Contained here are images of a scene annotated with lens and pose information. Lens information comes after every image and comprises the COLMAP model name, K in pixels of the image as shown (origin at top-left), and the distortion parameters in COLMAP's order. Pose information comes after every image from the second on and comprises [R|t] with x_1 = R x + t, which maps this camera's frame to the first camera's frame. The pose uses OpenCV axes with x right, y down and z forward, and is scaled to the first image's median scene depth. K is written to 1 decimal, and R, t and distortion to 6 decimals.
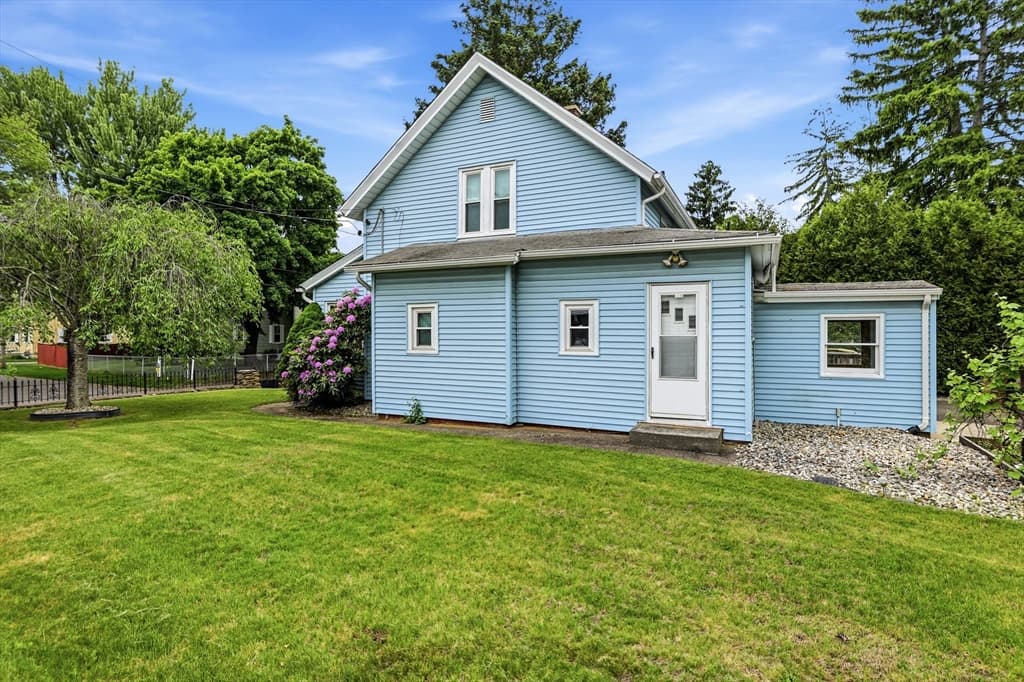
lens RADIAL K [[527.2, 0, 512.0], [0, 527.2, 341.0], [0, 0, 1]] dist [0.001406, 0.000243]
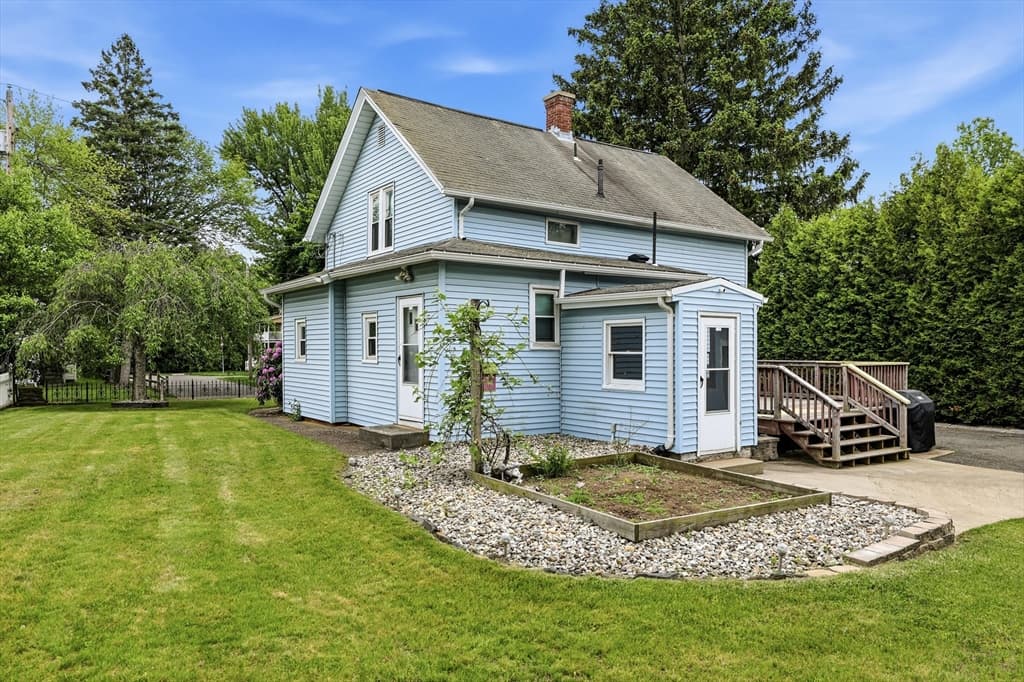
lens RADIAL K [[698.6, 0, 512.0], [0, 698.6, 341.0], [0, 0, 1]] dist [0.006942, 0.001968]
pose [[0.880130, -0.007451, -0.474675, 1.024960], [-0.003723, 0.999738, -0.022596, 0.012636], [0.474719, 0.021655, 0.879871, -0.150969]]
